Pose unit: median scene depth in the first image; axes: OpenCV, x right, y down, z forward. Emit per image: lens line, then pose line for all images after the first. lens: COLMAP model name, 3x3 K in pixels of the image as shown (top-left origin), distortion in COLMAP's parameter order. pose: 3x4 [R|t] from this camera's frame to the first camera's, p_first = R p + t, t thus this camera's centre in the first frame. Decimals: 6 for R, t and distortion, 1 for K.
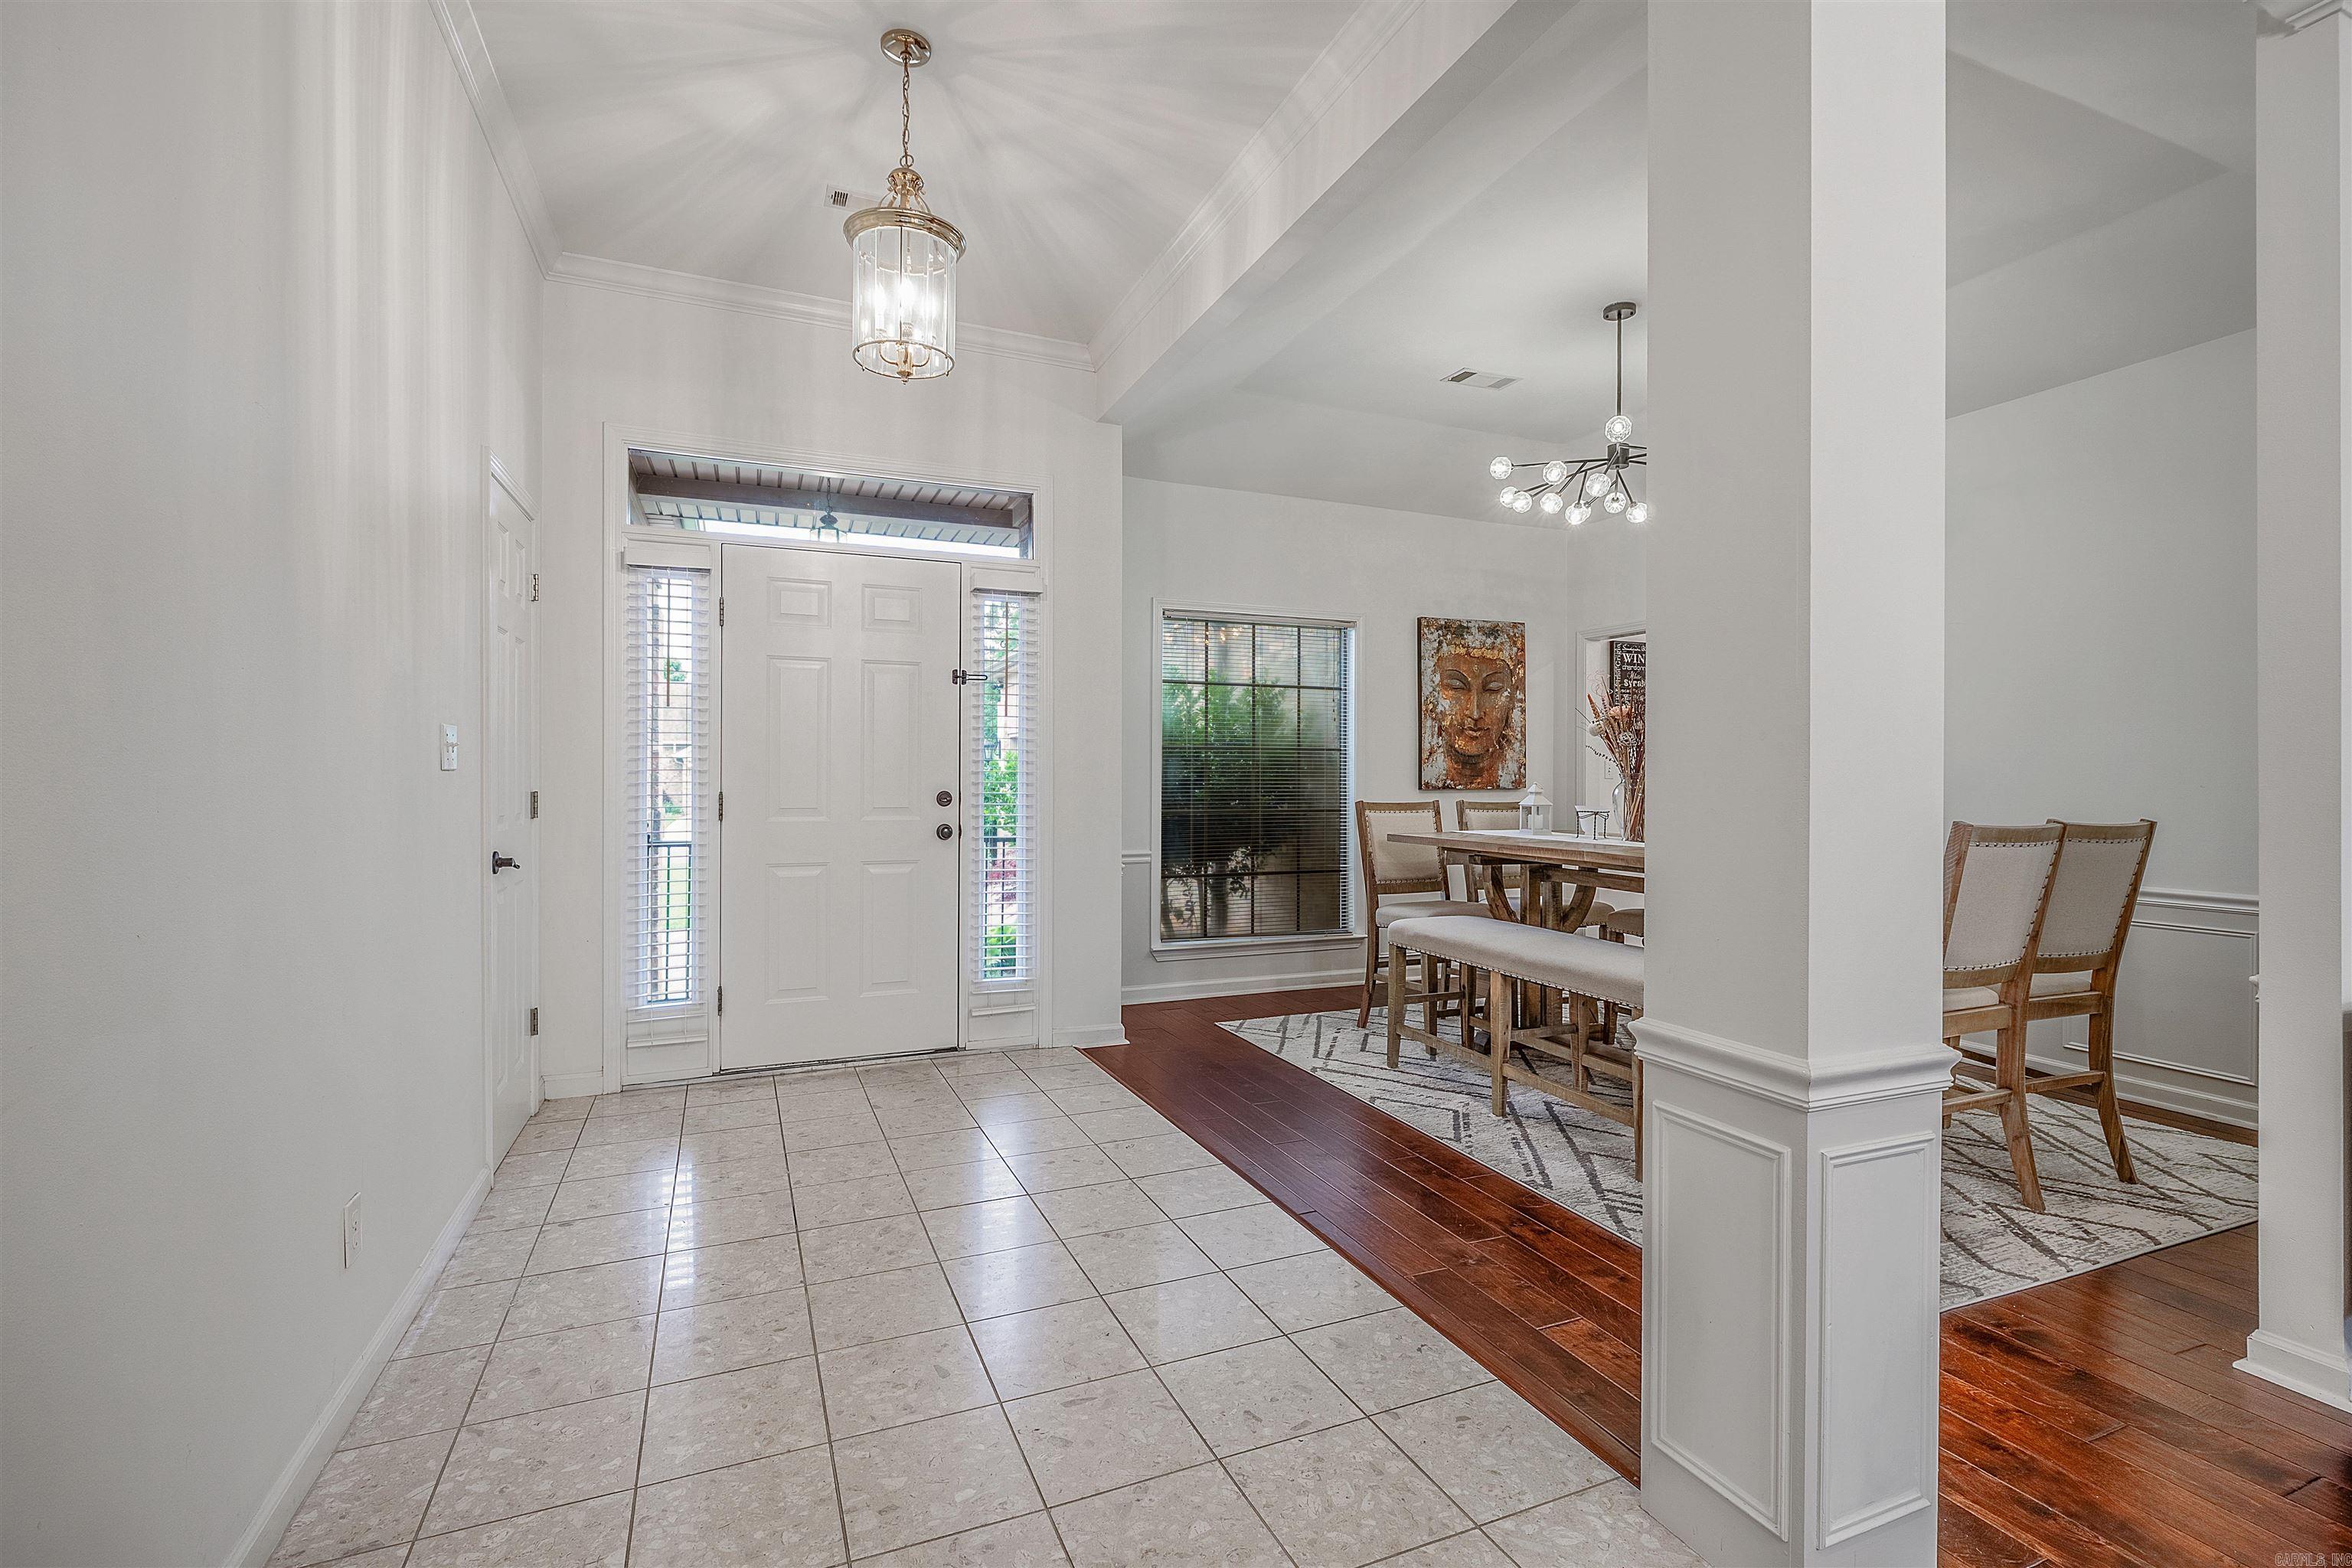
lens RADIAL K [[1079.2, 0, 1182.9], [0, 1079.2, 779.4], [0, 0, 1]] dist [-0.000516, -0.000034]
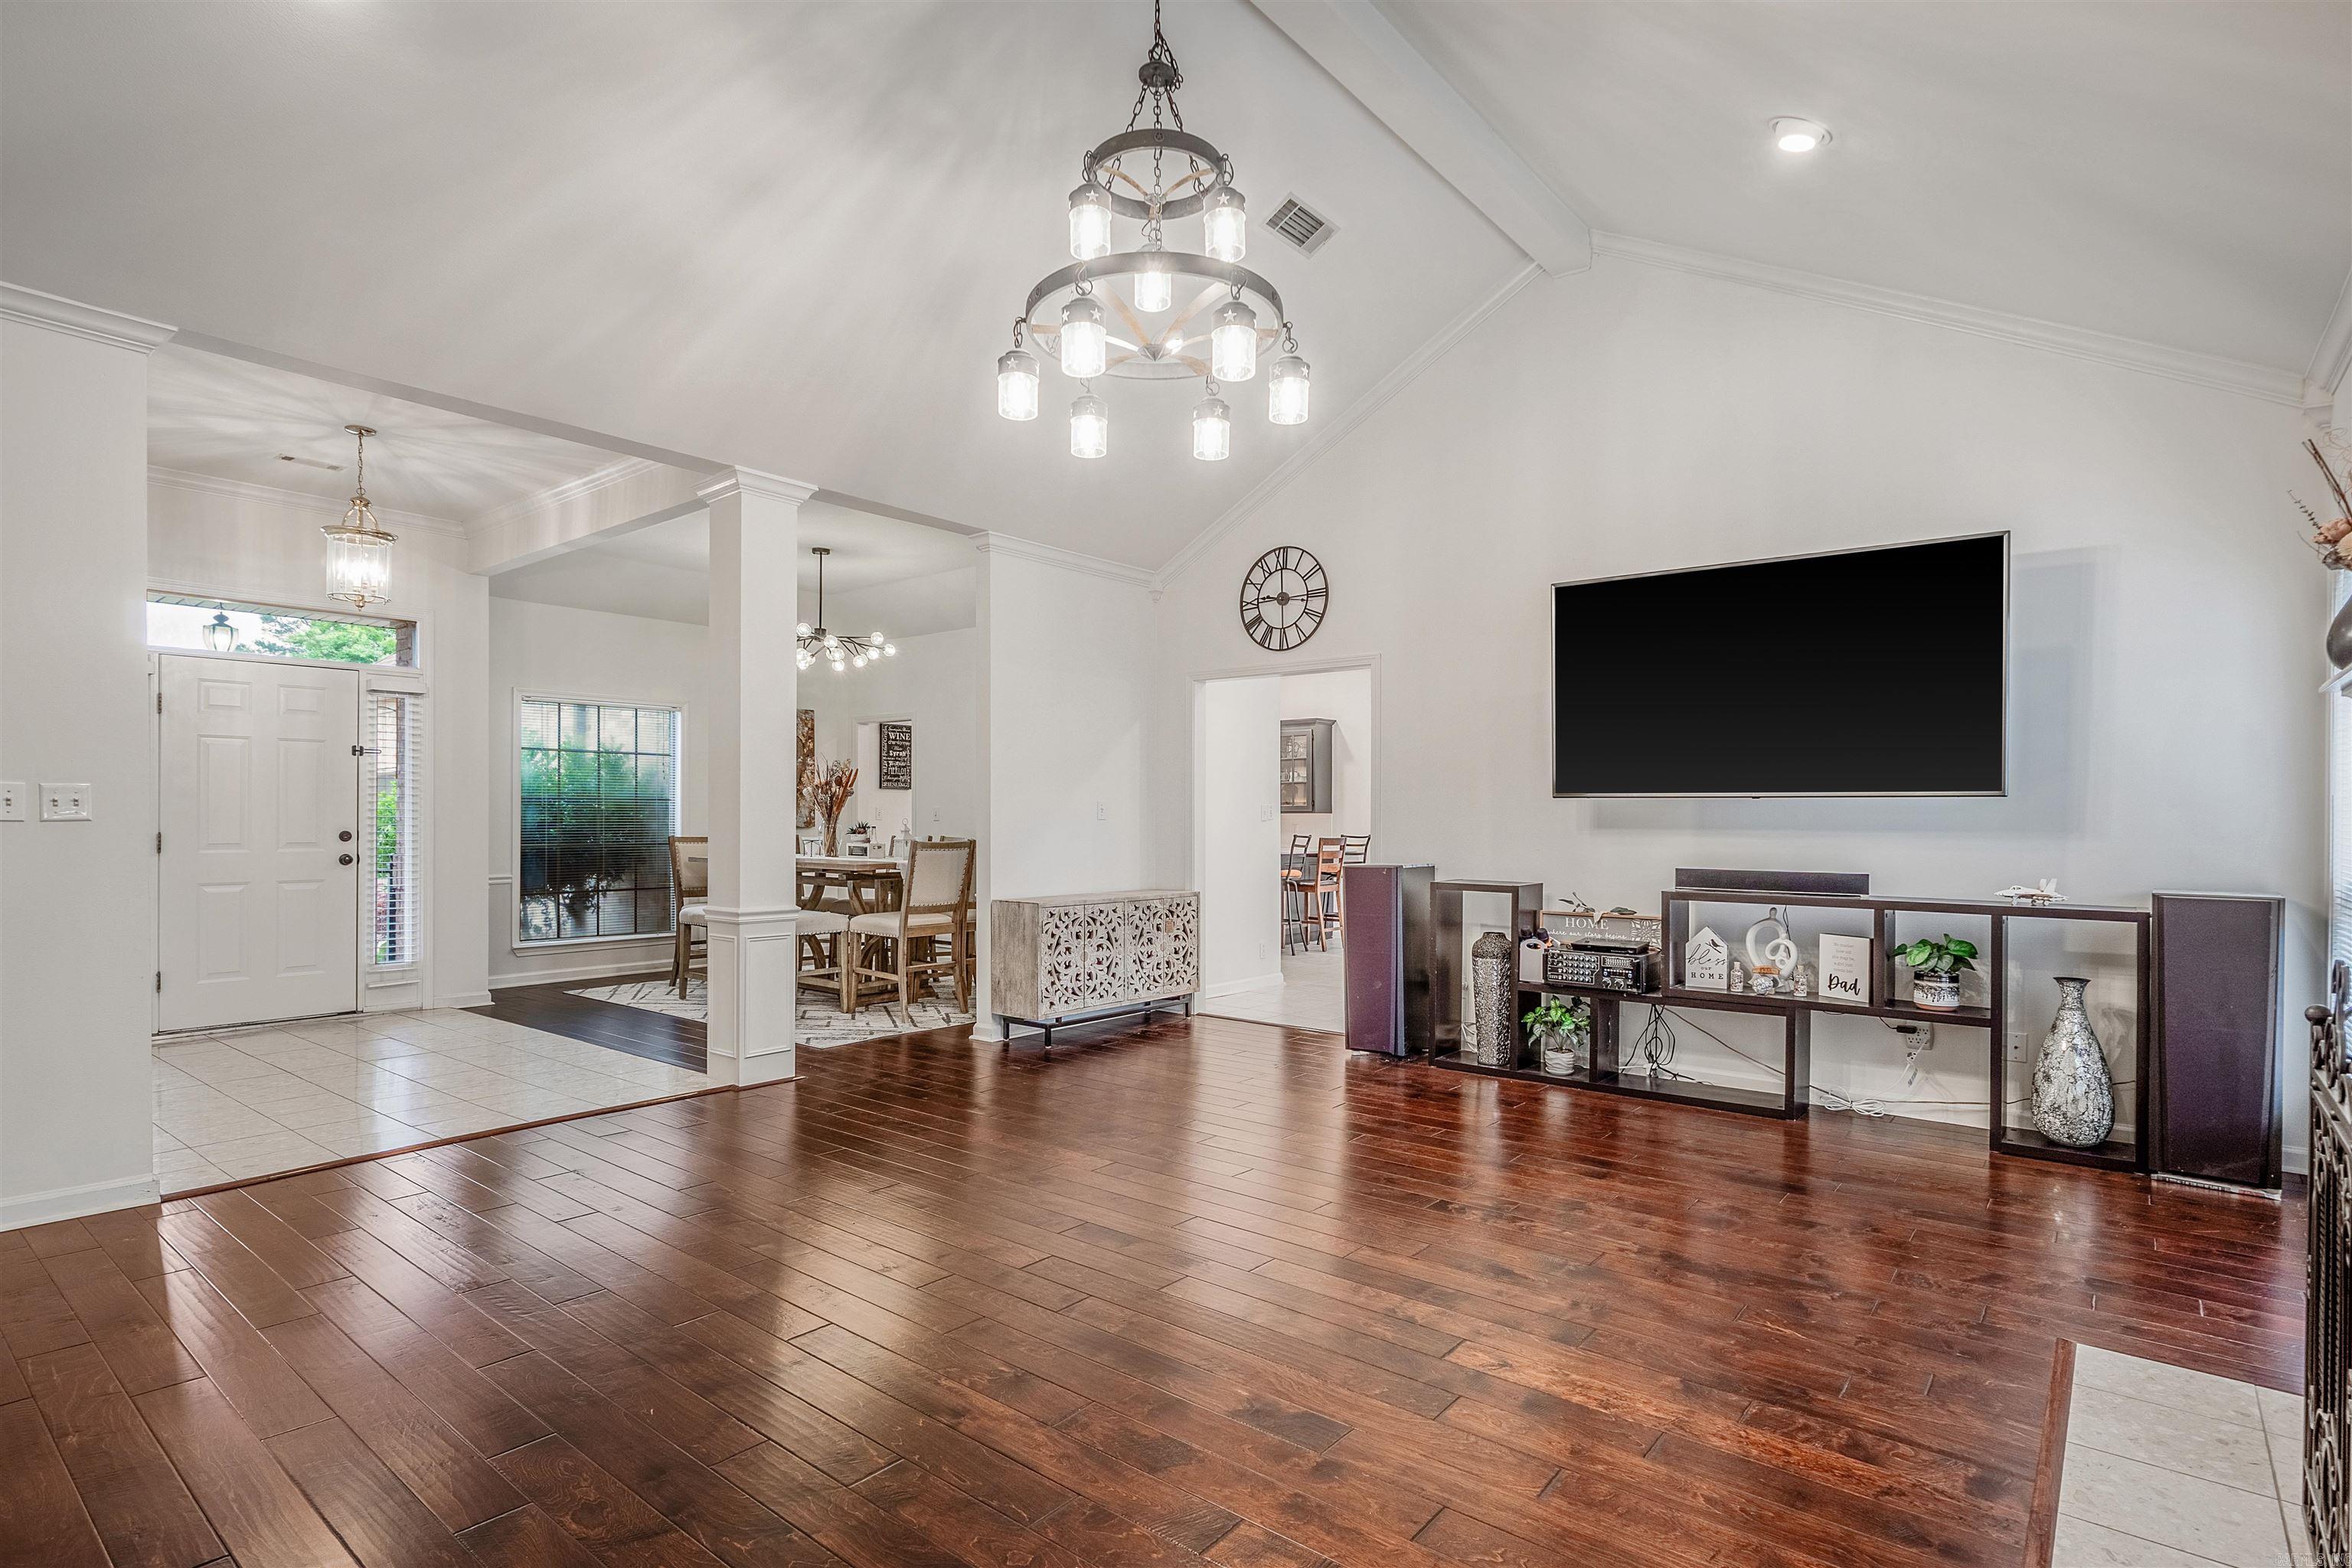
lens RADIAL K [[1194.4, 0, 1187.3], [0, 1194.4, 818.6], [0, 0, 1]] dist [-0.002128, -0.000755]
pose [[0.884712, -0.002164, 0.466133, 0.025189], [0.002051, 0.999998, 0.000750, -0.003827], [-0.466134, 0.000293, 0.884714, -0.816957]]
